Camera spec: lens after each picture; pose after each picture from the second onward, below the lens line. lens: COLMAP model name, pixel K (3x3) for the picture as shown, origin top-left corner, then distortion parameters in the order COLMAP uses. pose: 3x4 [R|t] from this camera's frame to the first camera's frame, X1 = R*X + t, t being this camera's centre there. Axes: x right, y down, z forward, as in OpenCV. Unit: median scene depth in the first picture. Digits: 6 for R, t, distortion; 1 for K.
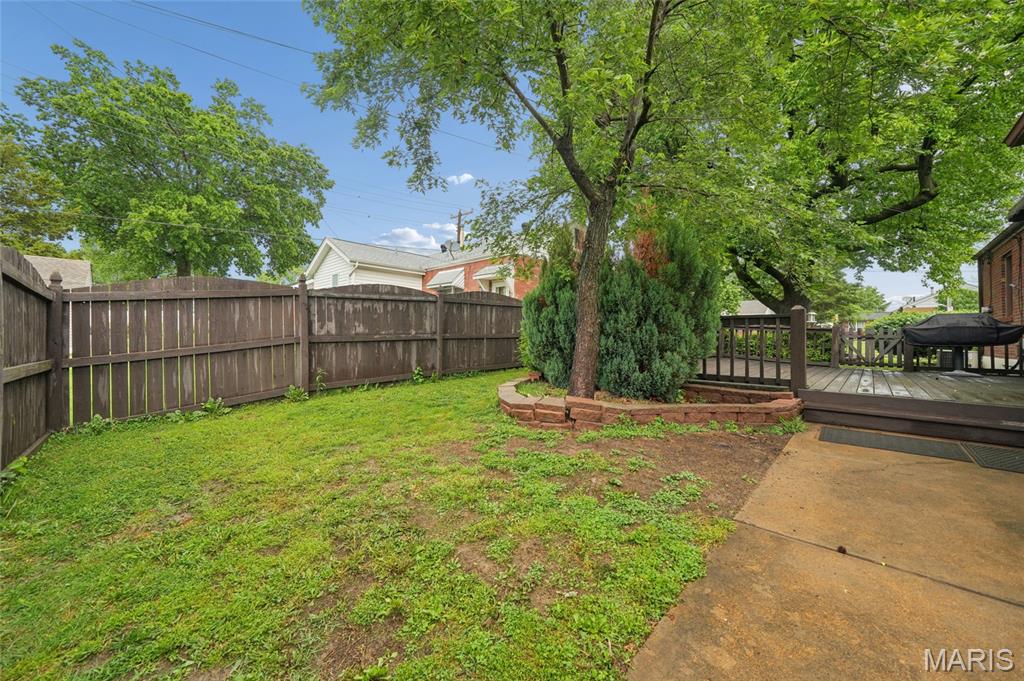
lens RADIAL K [[357.5, 0, 513.7], [0, 357.5, 339.4], [0, 0, 1]] dist [-0.008616, 0.000238]
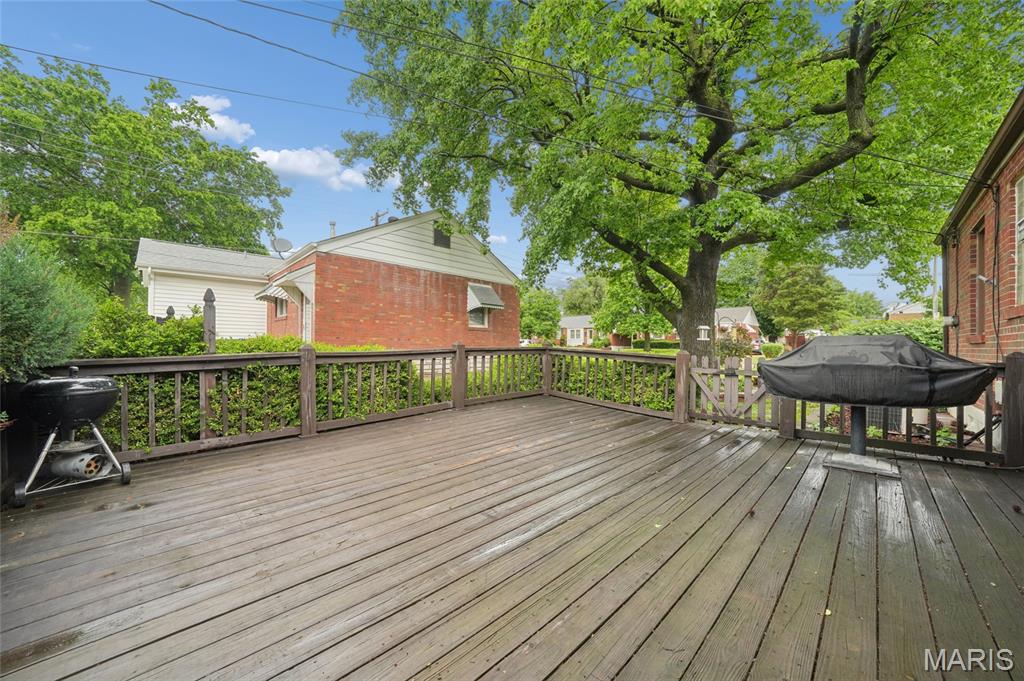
lens RADIAL K [[357.5, 0, 502.0], [0, 357.5, 358.4], [0, 0, 1]] dist [-0.008616, 0.000238]
pose [[0.999877, -0.012117, -0.010006, 0.142450], [0.012354, 0.999636, 0.023969, -0.010947], [0.009712, -0.024089, 0.999663, 0.093611]]
